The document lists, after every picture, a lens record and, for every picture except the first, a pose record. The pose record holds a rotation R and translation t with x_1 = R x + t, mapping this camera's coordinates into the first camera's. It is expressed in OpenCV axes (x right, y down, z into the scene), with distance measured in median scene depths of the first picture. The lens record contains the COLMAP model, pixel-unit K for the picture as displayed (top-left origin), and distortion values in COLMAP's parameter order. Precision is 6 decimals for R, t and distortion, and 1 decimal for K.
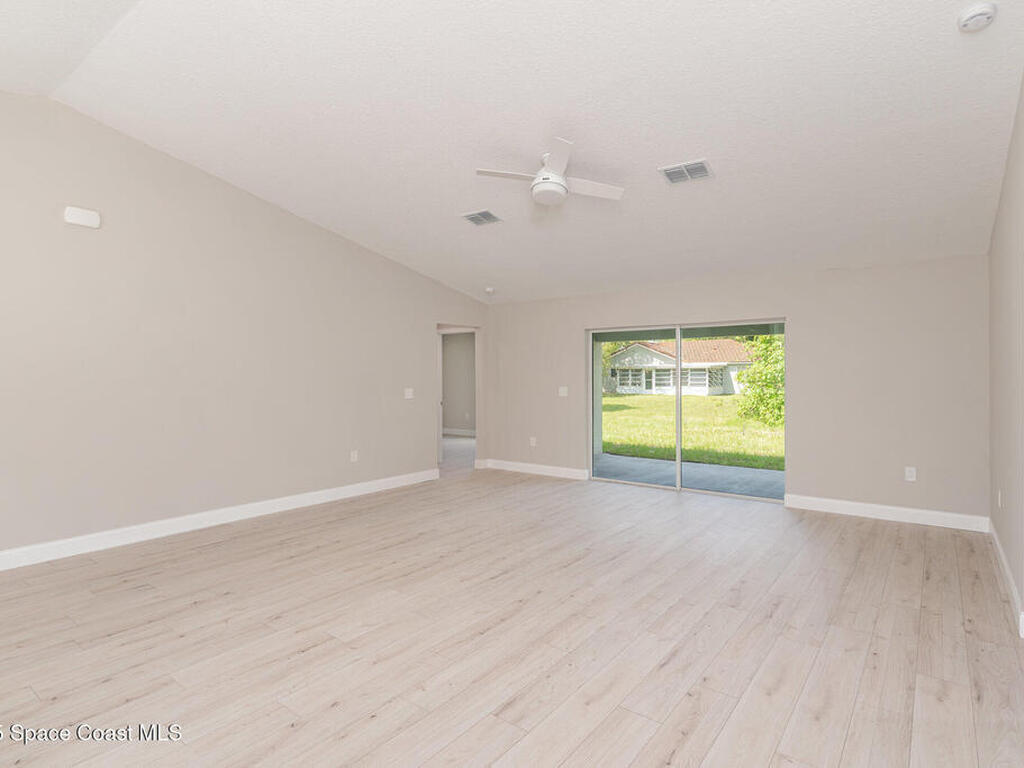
lens RADIAL K [[555.4, 0, 510.9], [0, 555.4, 388.8], [0, 0, 1]] dist [0.000715, -0.000754]
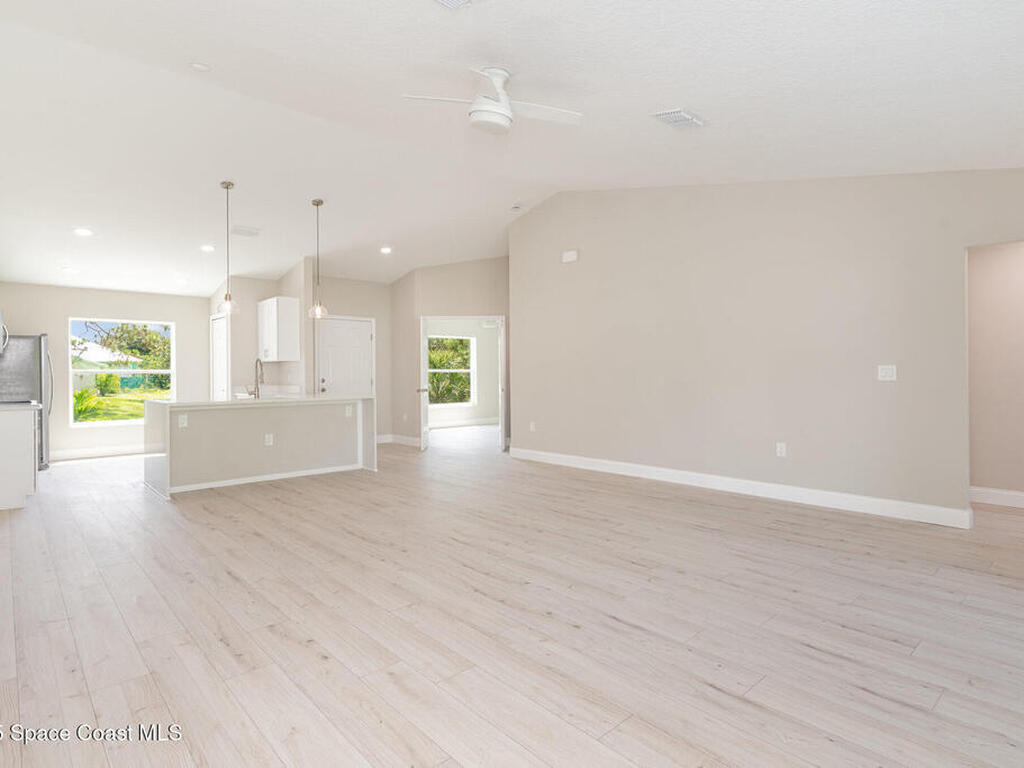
lens RADIAL K [[555.4, 0, 508.5], [0, 555.4, 377.3], [0, 0, 1]] dist [0.000715, -0.000754]
pose [[-0.176806, 0.011184, -0.984182, 0.920046], [-0.015174, 0.999786, 0.014087, 0.020208], [0.984129, 0.017425, -0.176599, 1.213133]]
